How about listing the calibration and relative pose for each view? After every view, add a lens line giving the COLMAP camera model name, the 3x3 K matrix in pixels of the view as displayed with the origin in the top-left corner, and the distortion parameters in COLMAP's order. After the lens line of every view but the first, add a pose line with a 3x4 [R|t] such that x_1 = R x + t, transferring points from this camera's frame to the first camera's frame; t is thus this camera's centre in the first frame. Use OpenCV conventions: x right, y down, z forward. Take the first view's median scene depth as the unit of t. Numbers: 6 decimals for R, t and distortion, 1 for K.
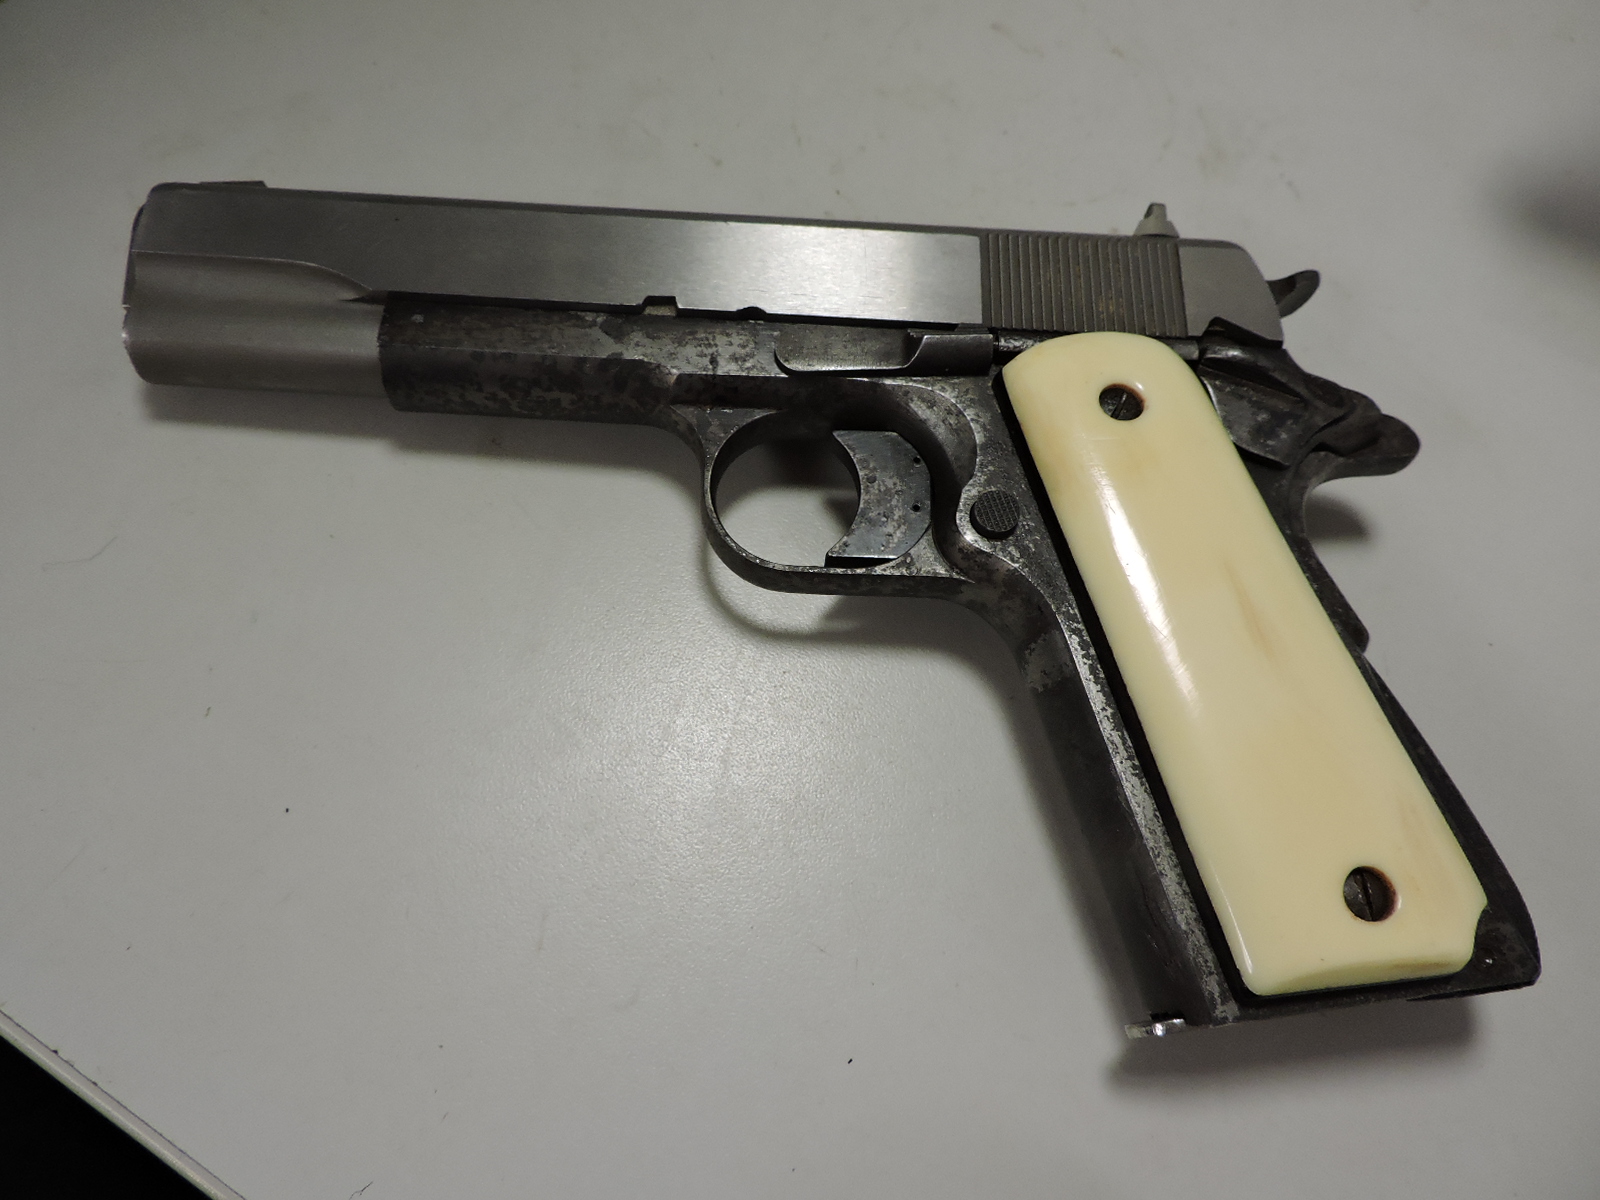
lens RADIAL K [[1187.5, 0, 800.0], [0, 1187.5, 600.0], [0, 0, 1]] dist [0.003635, -0.000964]
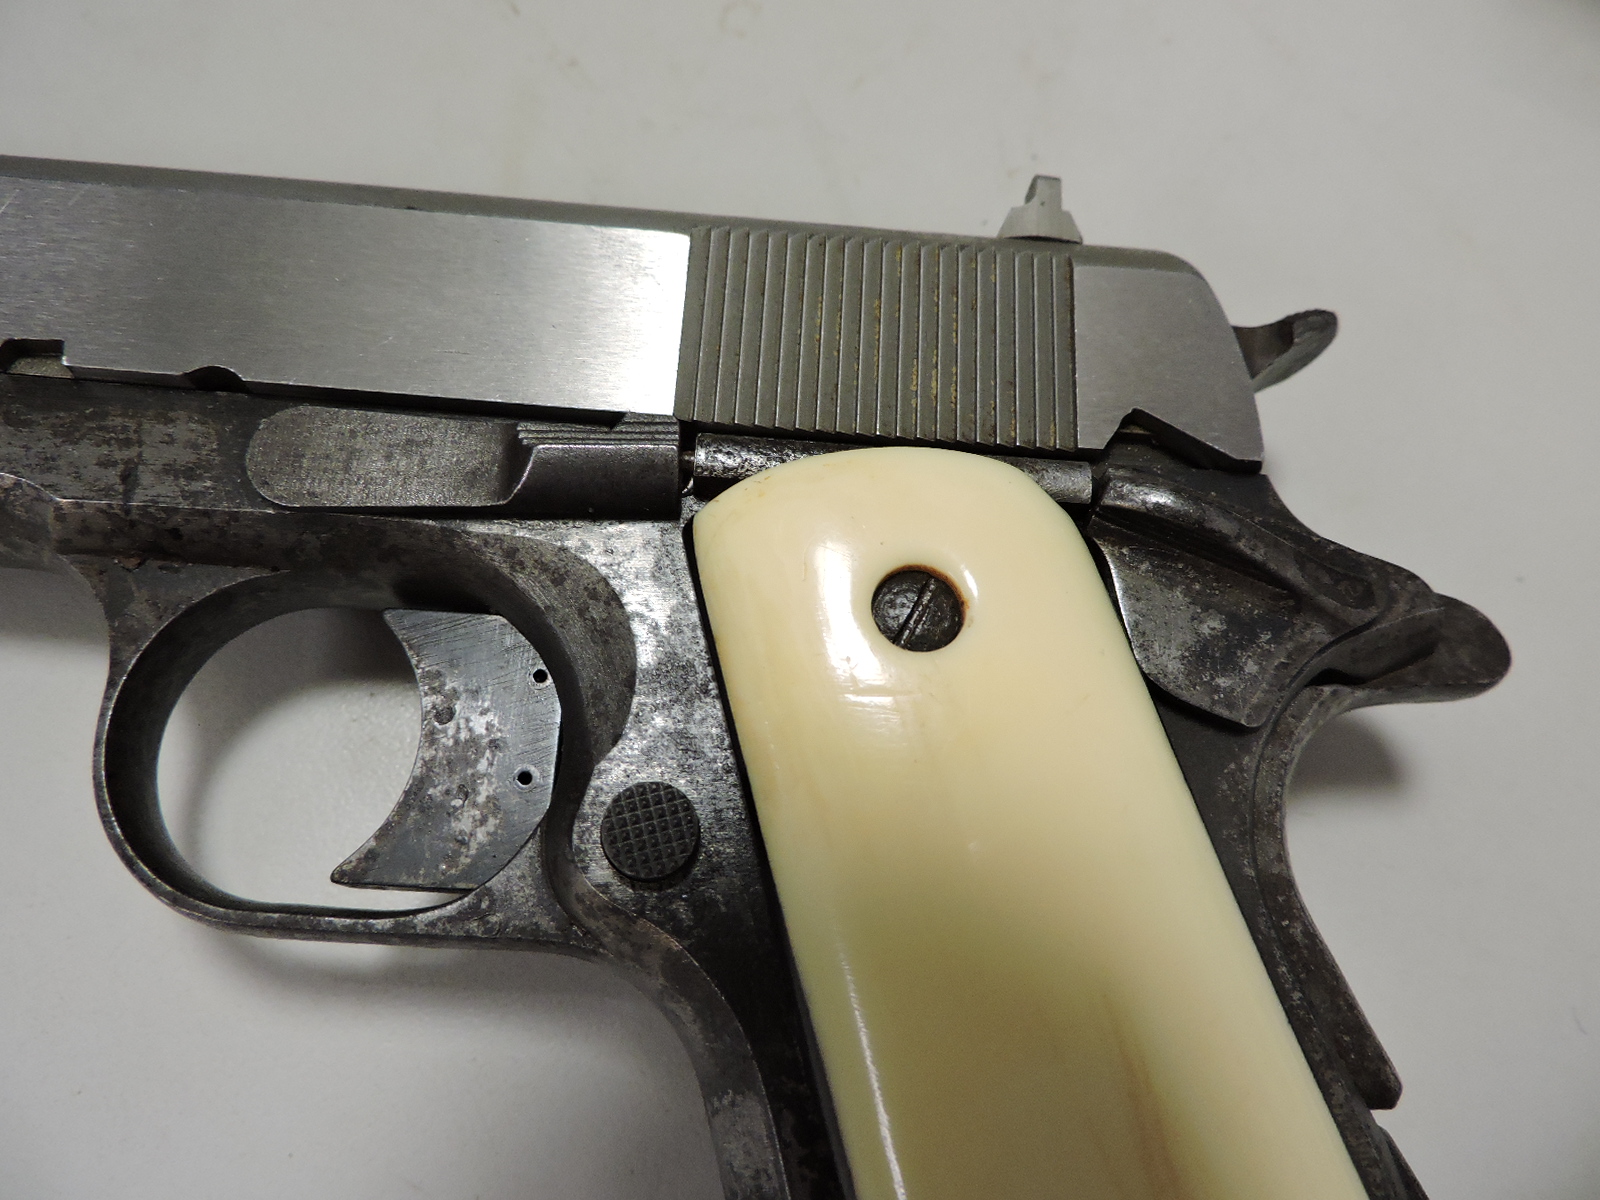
lens RADIAL K [[1187.5, 0, 800.0], [0, 1187.5, 600.0], [0, 0, 1]] dist [0.003635, -0.000964]
pose [[0.999595, 0.027754, 0.006234, 0.208929], [-0.028080, 0.997788, 0.060248, -0.186902], [-0.004548, -0.060399, 0.998164, 0.493087]]
